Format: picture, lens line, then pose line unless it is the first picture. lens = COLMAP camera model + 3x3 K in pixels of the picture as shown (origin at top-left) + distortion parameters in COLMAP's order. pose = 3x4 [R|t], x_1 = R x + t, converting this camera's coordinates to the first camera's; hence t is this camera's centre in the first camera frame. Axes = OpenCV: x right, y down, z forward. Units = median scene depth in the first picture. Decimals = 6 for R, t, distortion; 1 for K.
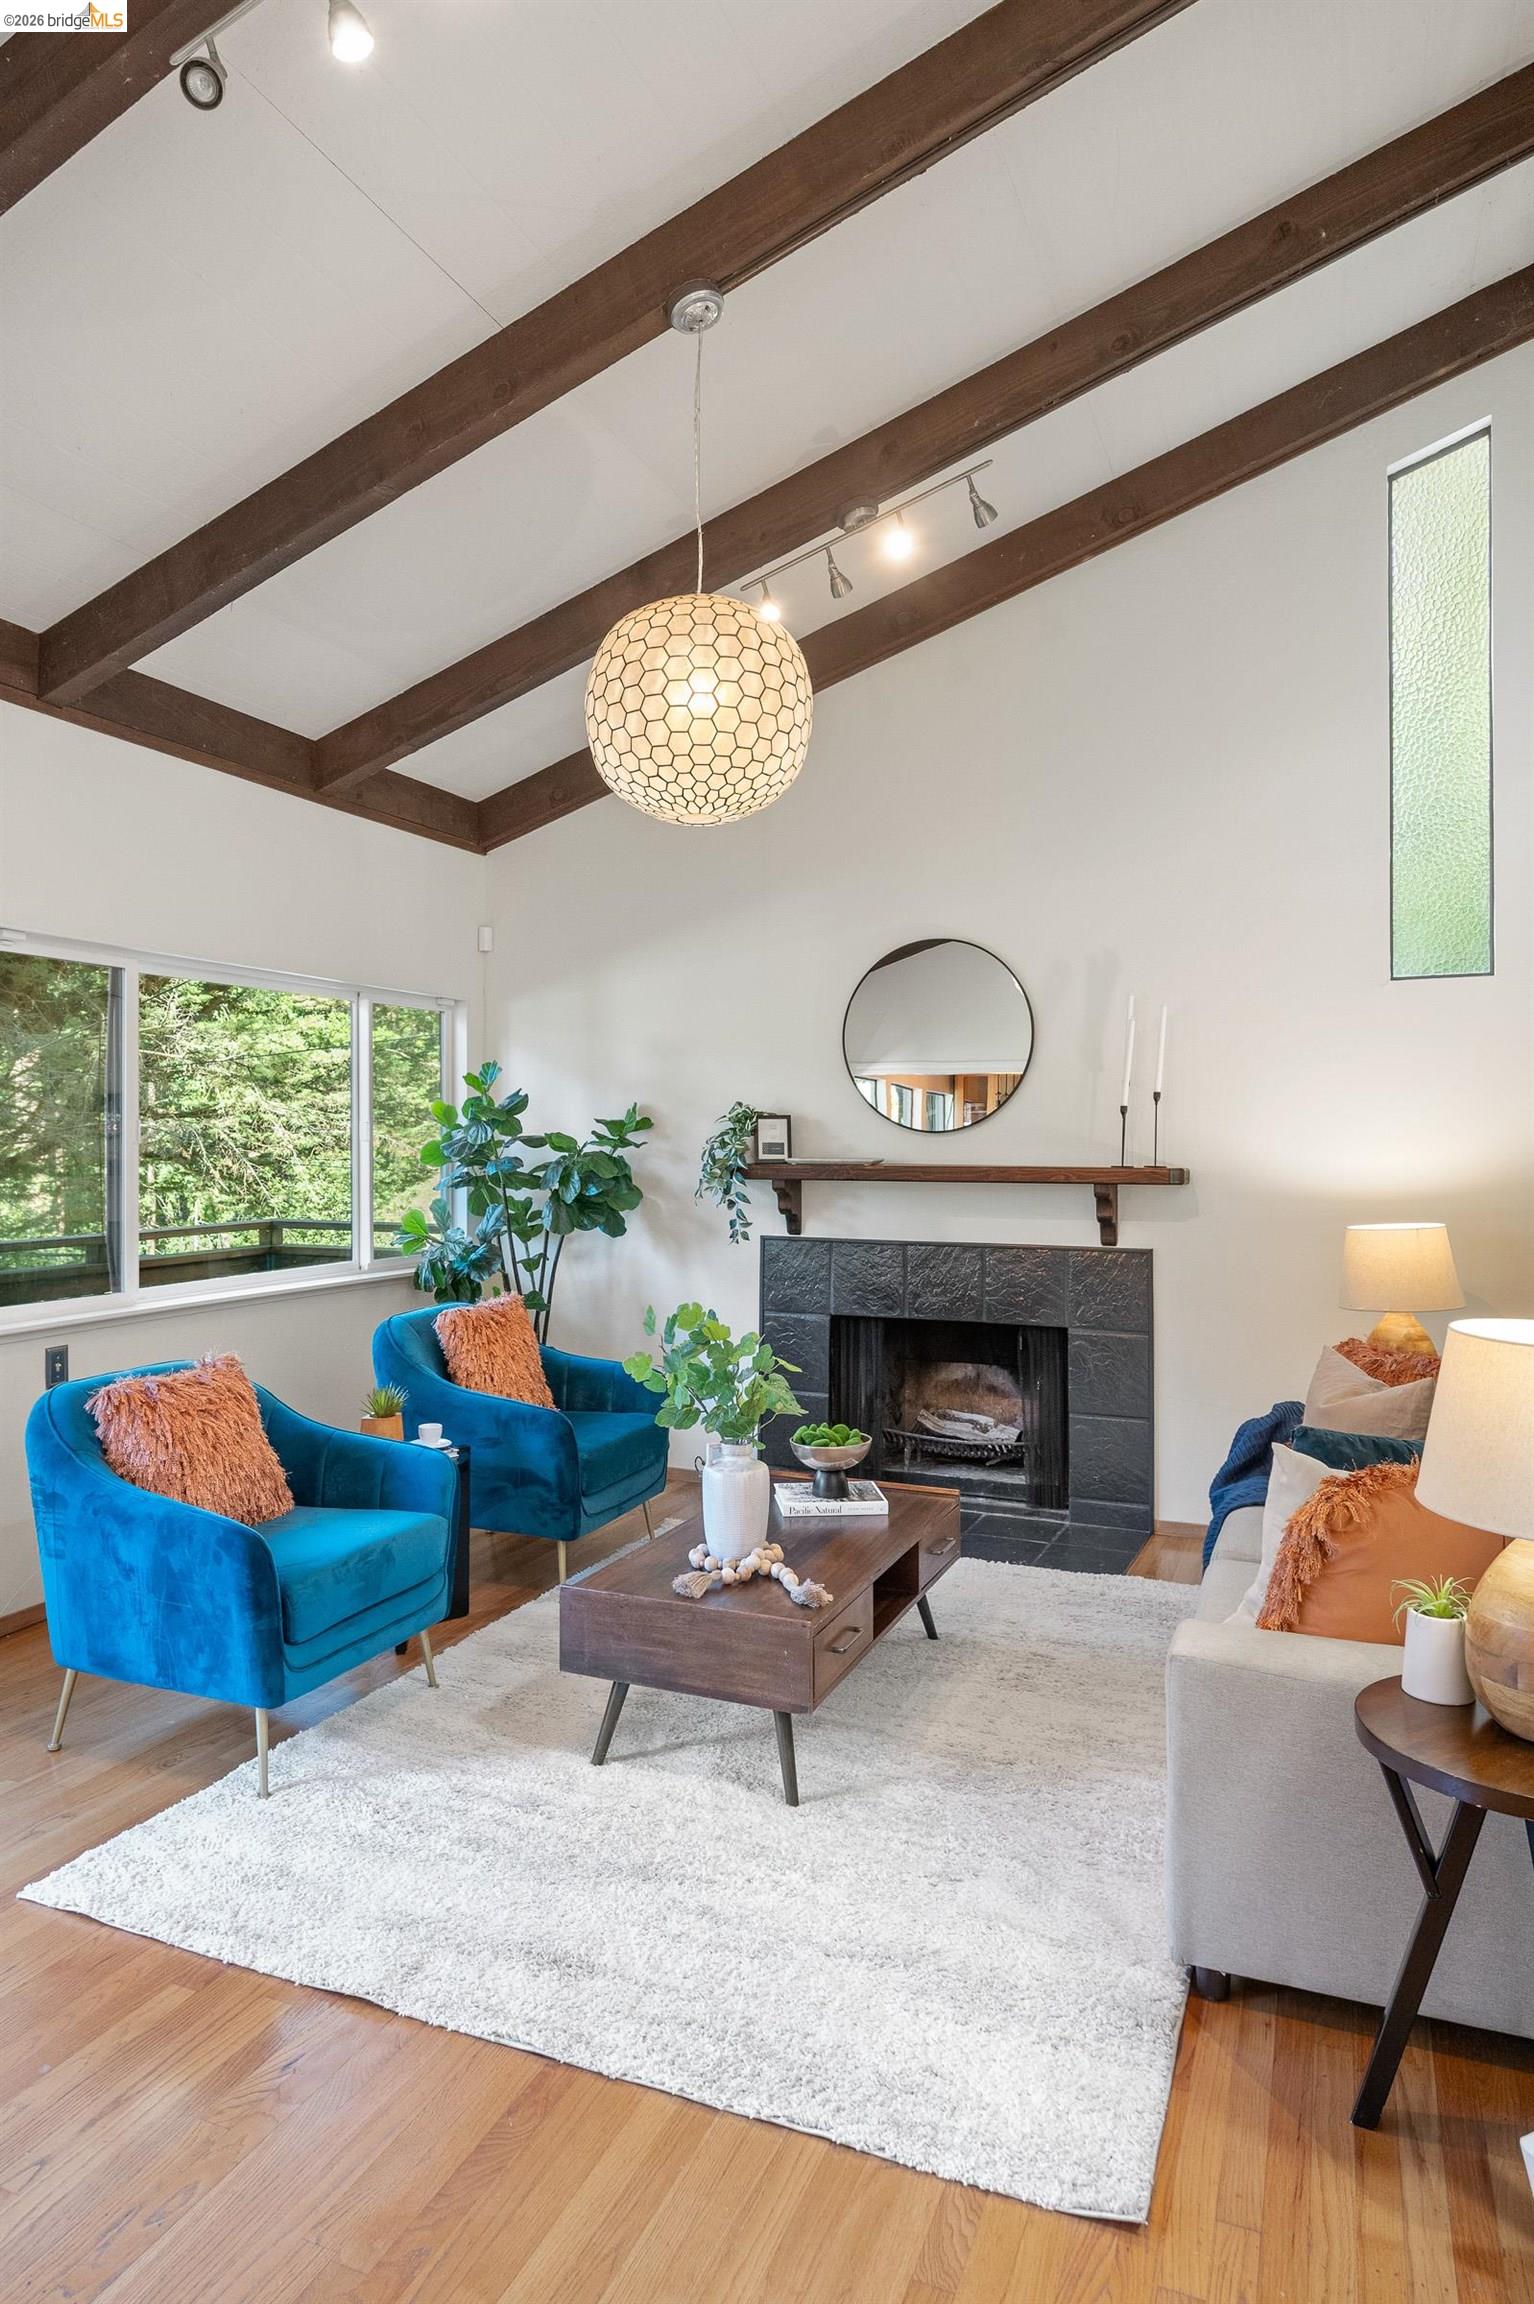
lens RADIAL K [[1394.1, 0, 772.8], [0, 1394.1, 1123.0], [0, 0, 1]] dist [0.004578, 0.000028]
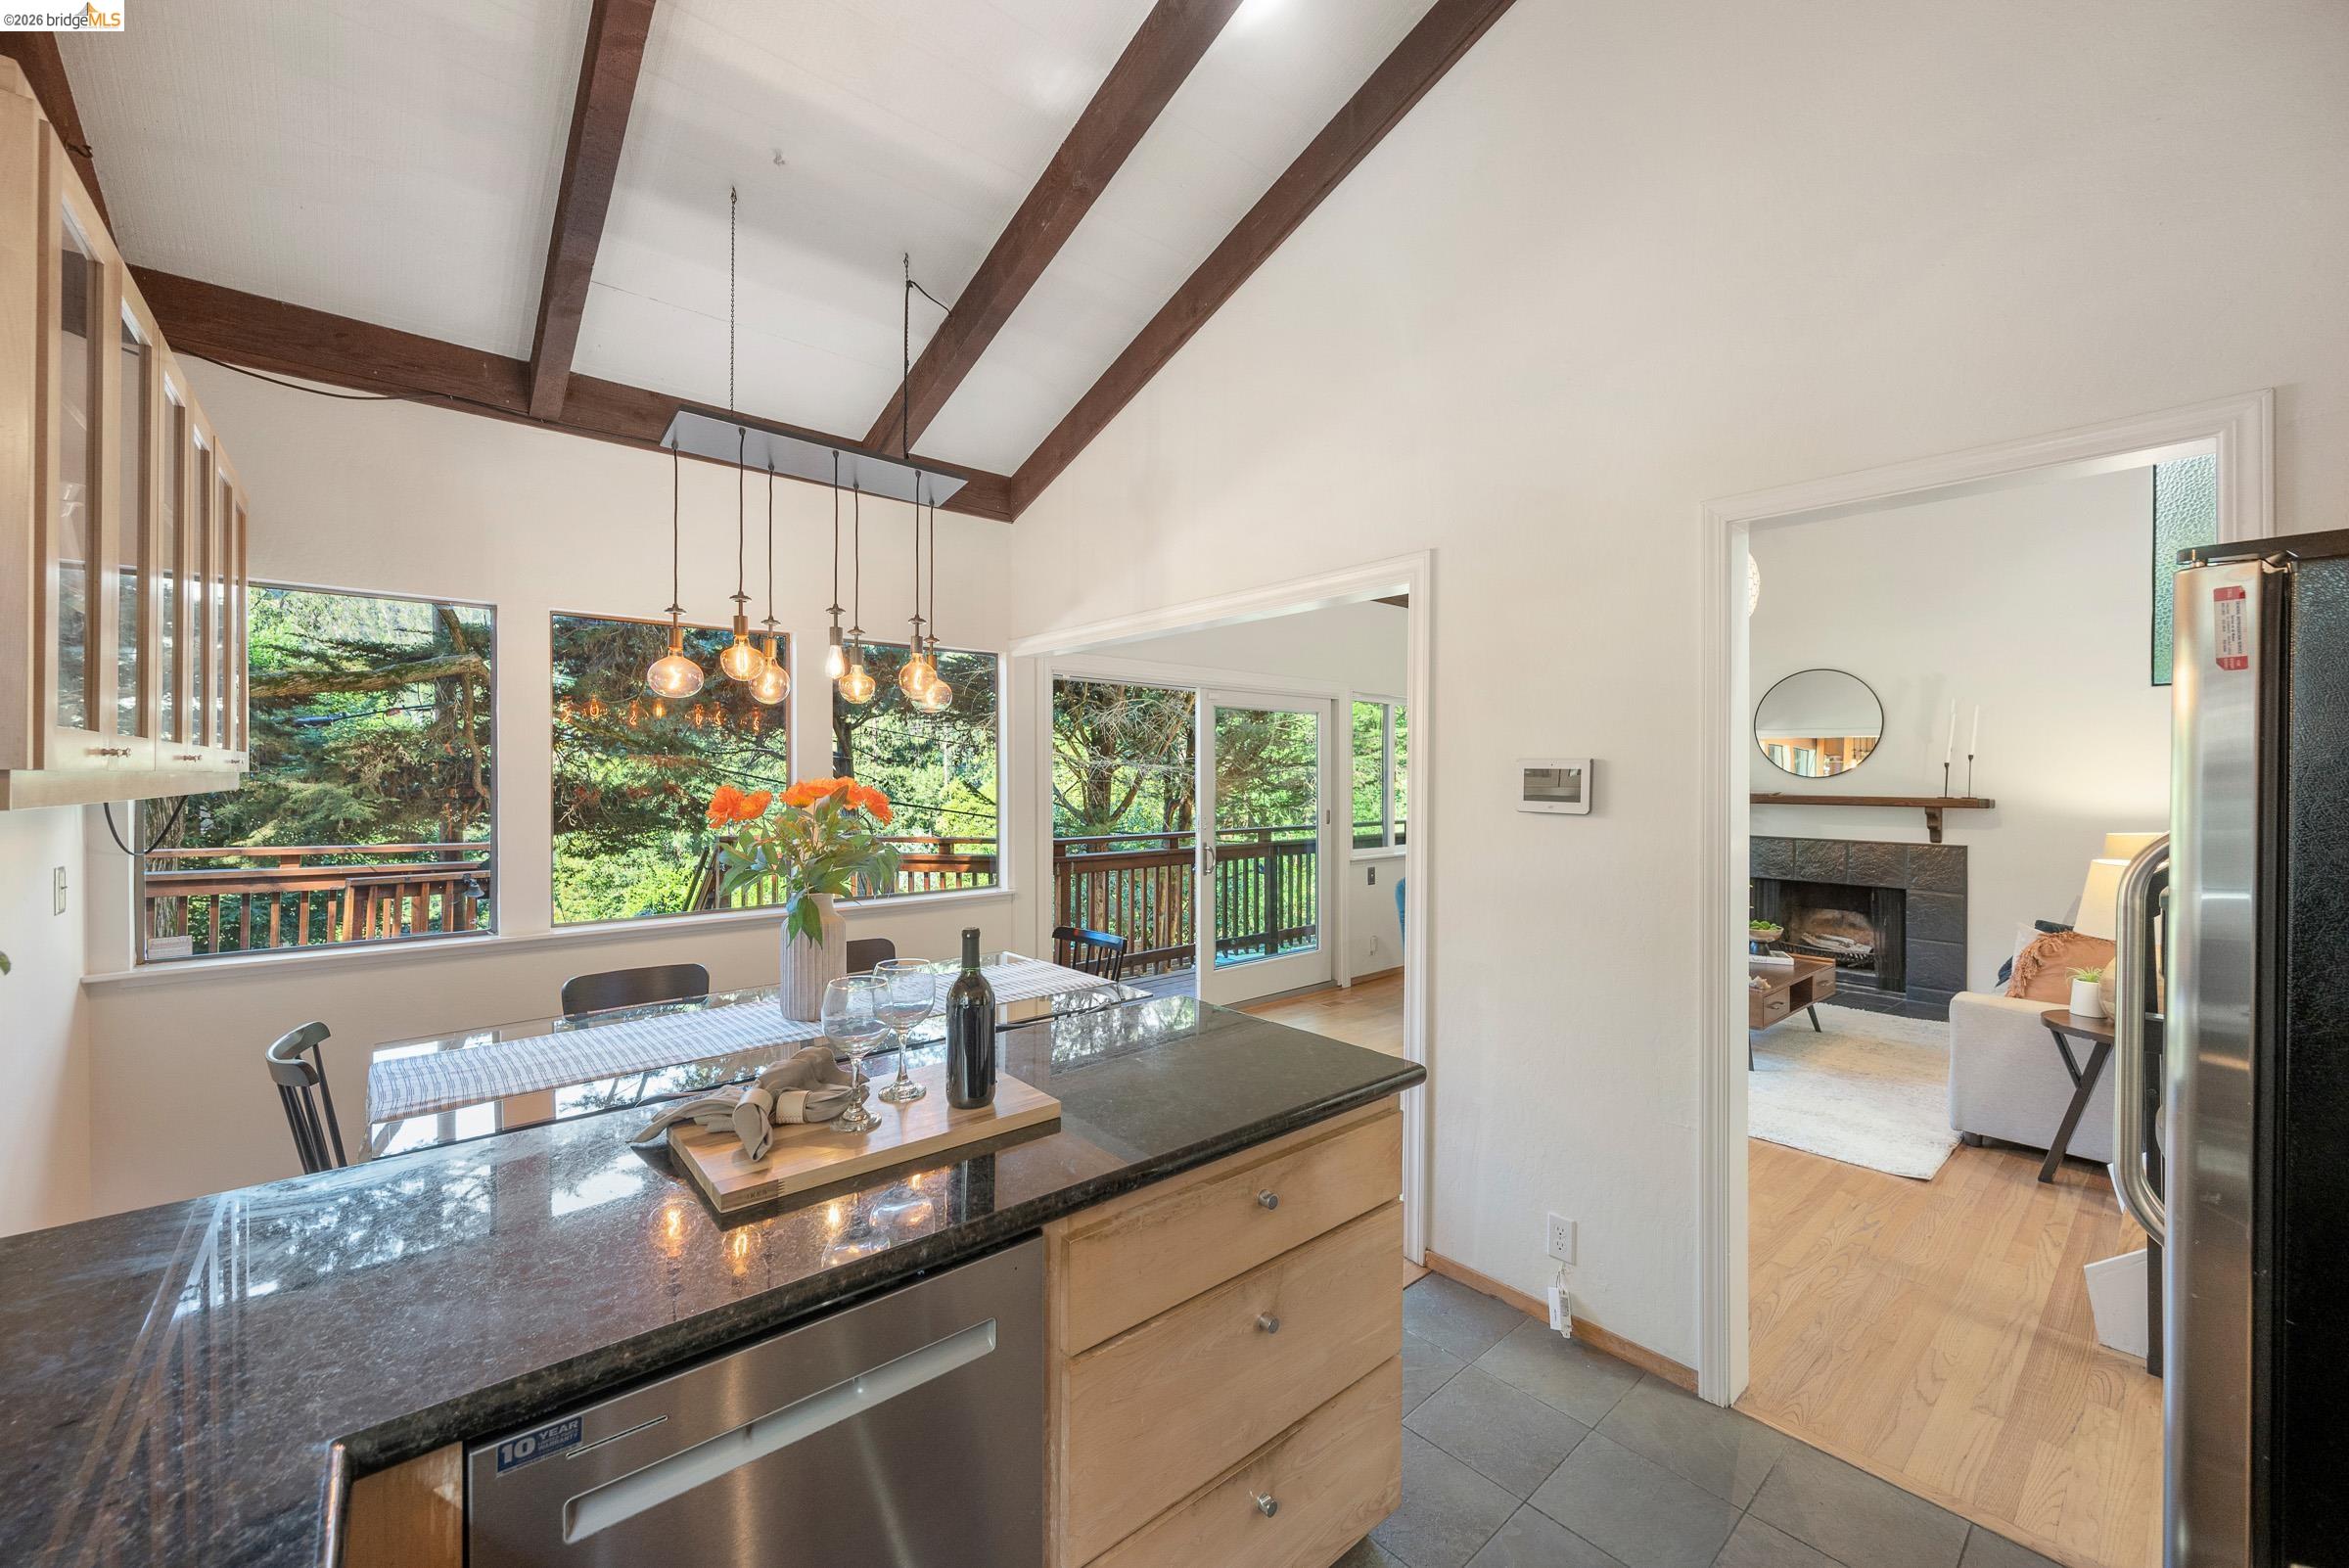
lens RADIAL K [[918.7, 0, 1180.3], [0, 918.7, 778.5], [0, 0, 1]] dist [-0.001471, -0.000228]
pose [[0.892178, 0.004637, -0.451659, -0.082464], [0.001256, 0.999918, 0.012748, -0.008175], [0.451681, -0.011941, 0.892099, -0.440862]]
